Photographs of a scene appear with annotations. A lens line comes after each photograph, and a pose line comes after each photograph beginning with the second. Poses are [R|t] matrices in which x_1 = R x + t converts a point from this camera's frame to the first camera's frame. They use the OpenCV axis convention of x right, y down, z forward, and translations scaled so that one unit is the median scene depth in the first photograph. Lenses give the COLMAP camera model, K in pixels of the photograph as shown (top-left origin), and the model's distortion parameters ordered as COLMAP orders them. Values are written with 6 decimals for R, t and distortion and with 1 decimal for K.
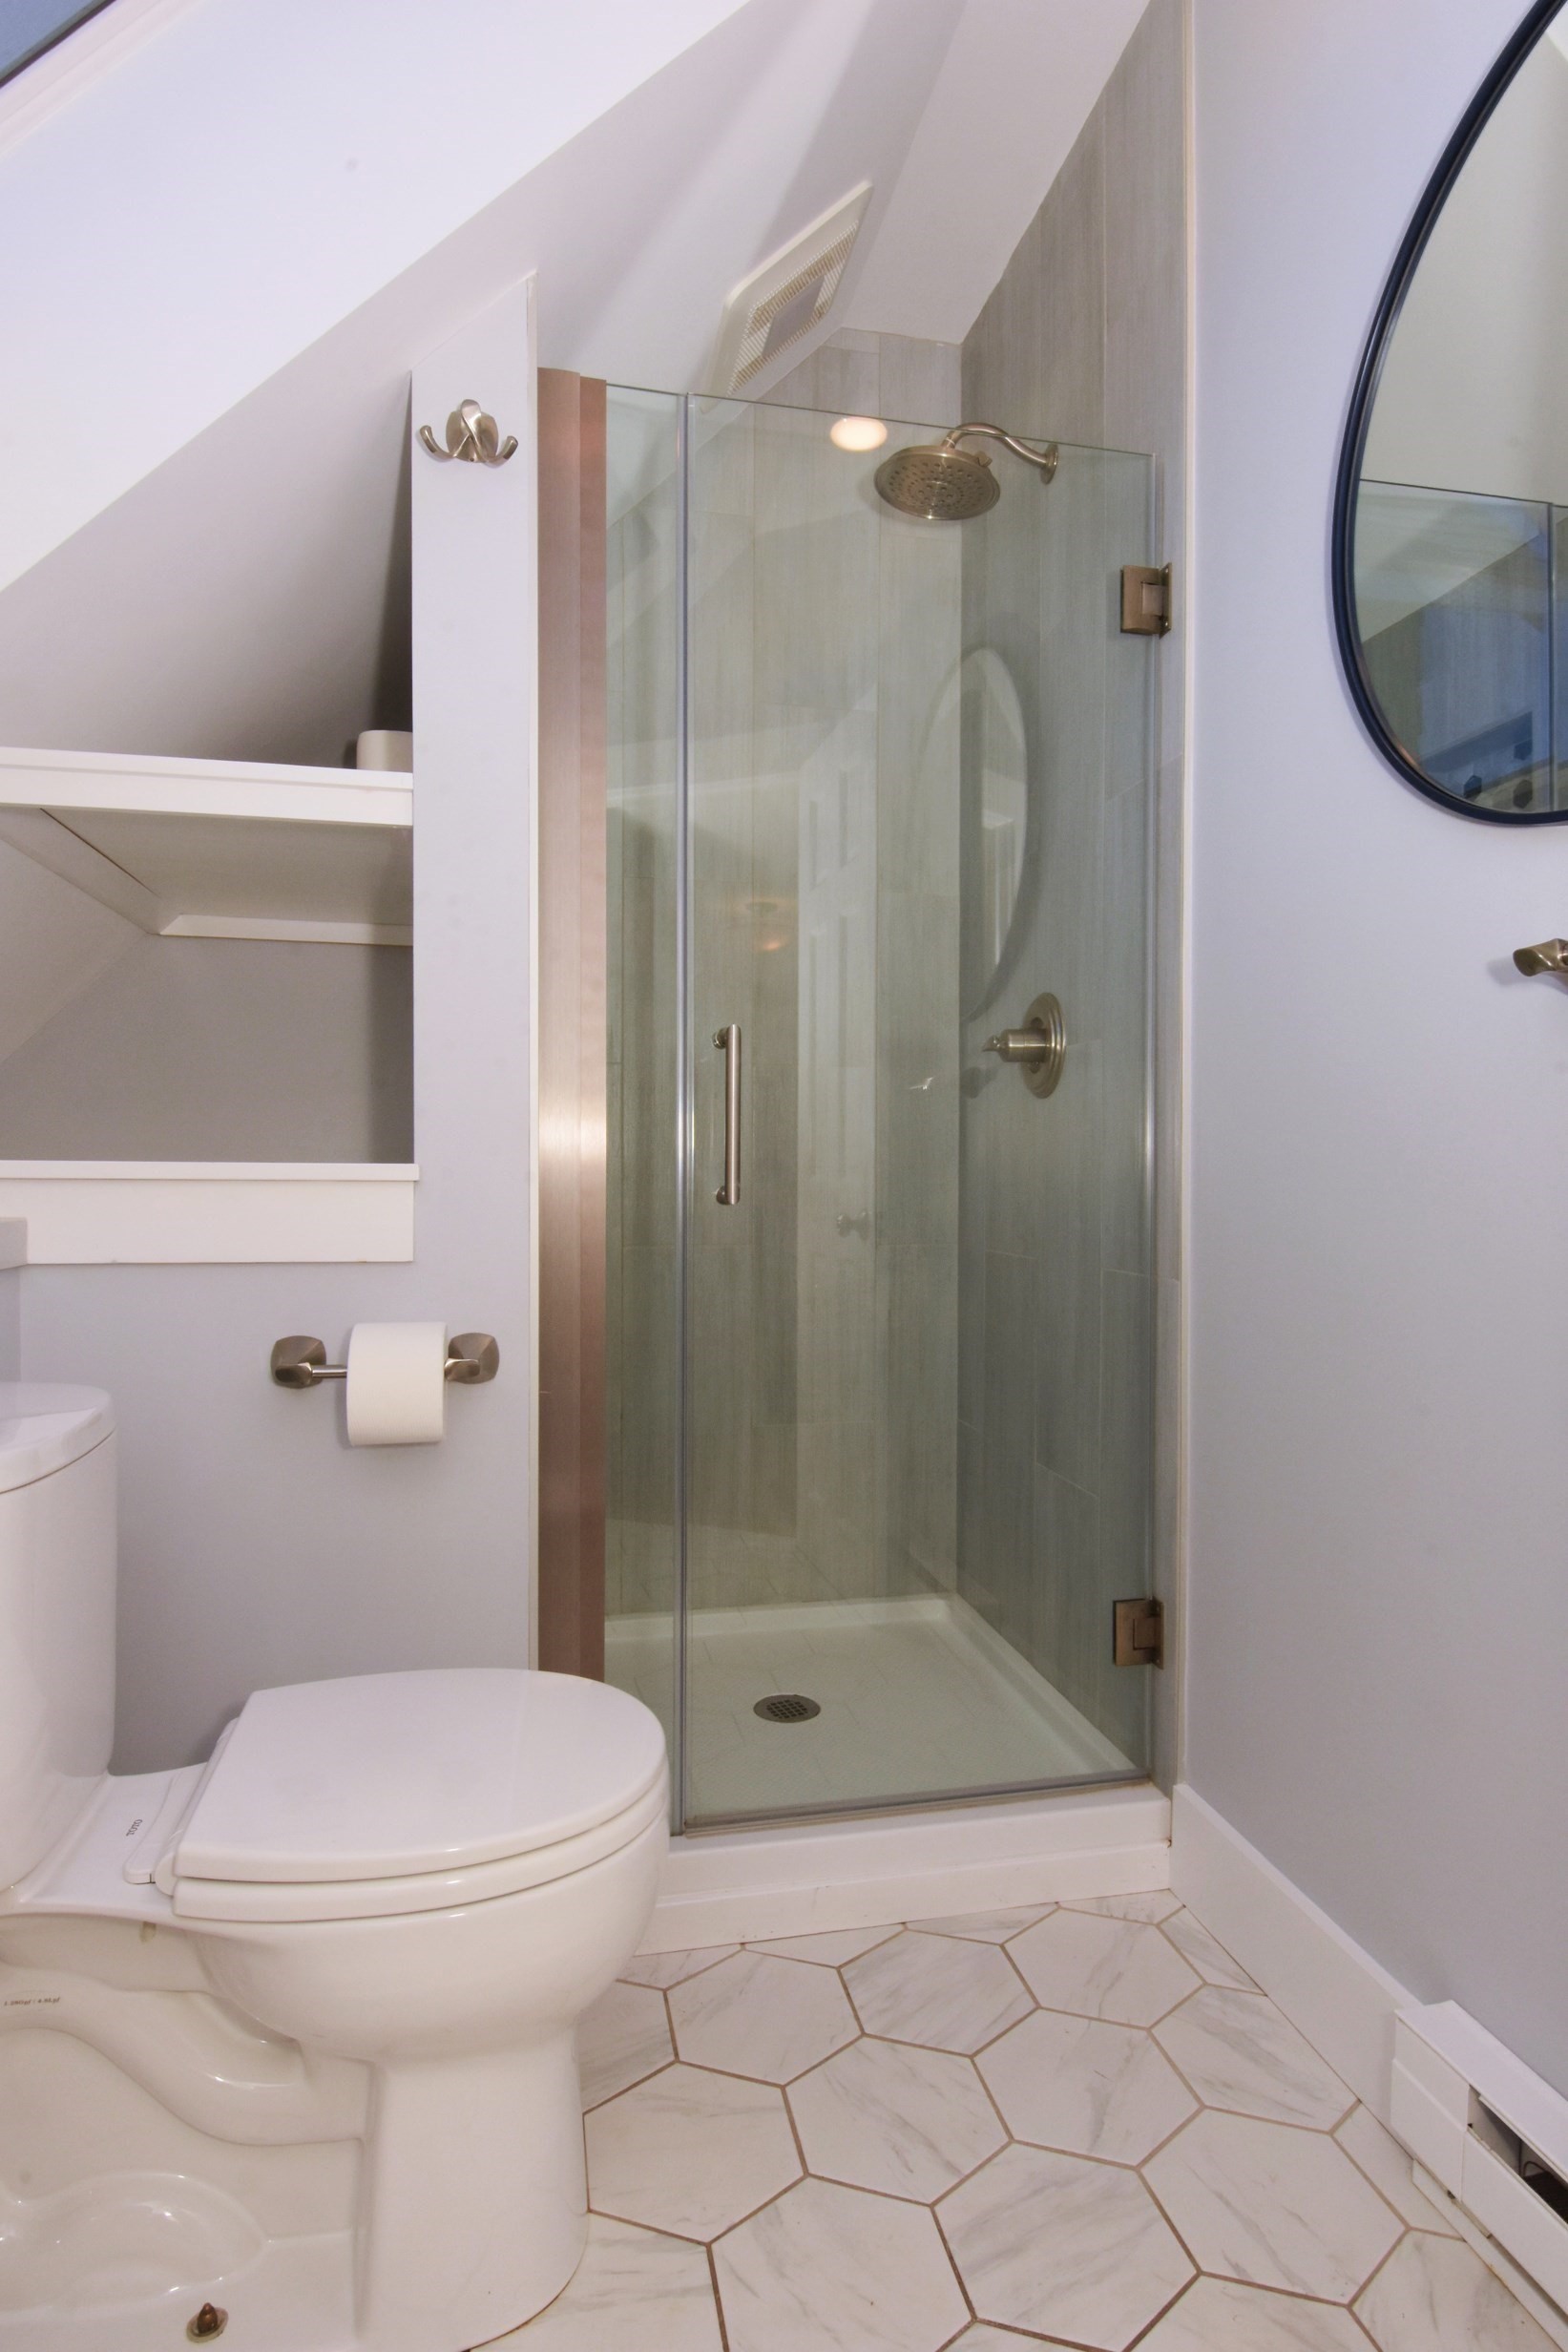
lens RADIAL K [[1278.5, 0, 784.7], [0, 1278.5, 1186.9], [0, 0, 1]] dist [-0.016887, -0.001275]
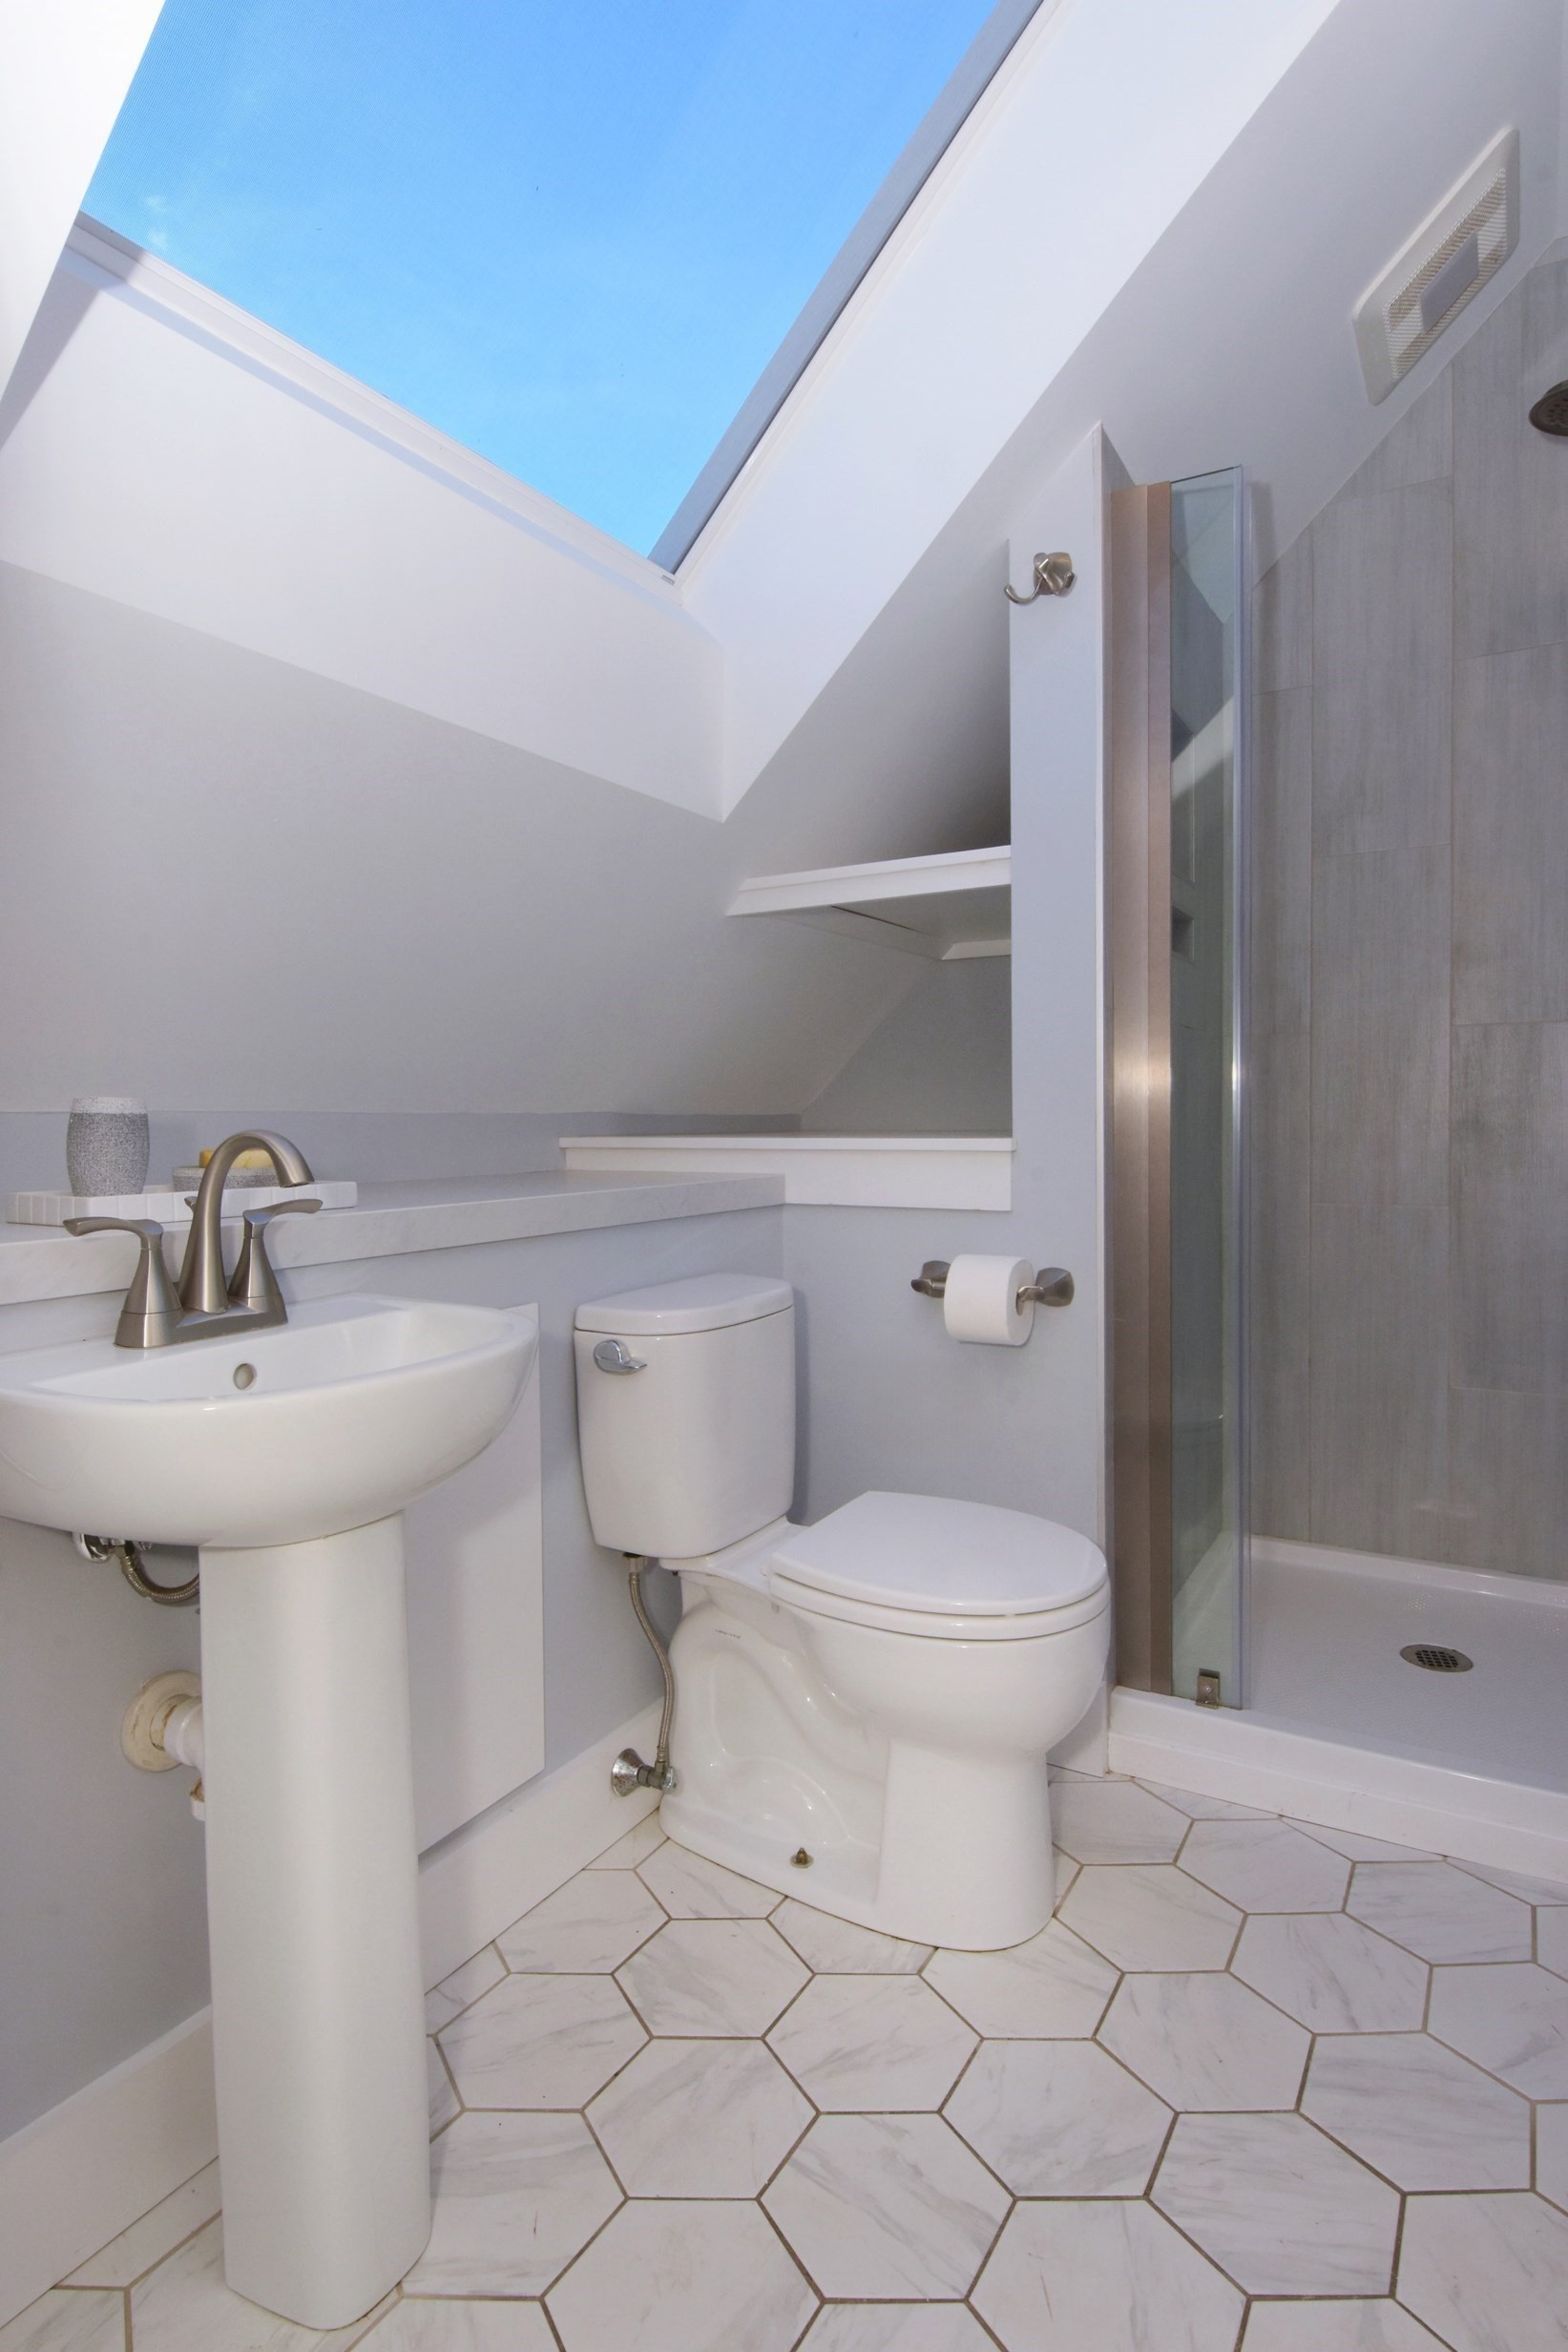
lens RADIAL K [[1238.8, 0, 784.0], [0, 1238.8, 1176.0], [0, 0, 1]] dist [0.002868, -0.022759]
pose [[0.735403, 0.017202, -0.677412, 0.431254], [0.003270, 0.999576, 0.028933, -0.017388], [0.677622, -0.023493, 0.735035, -0.124805]]
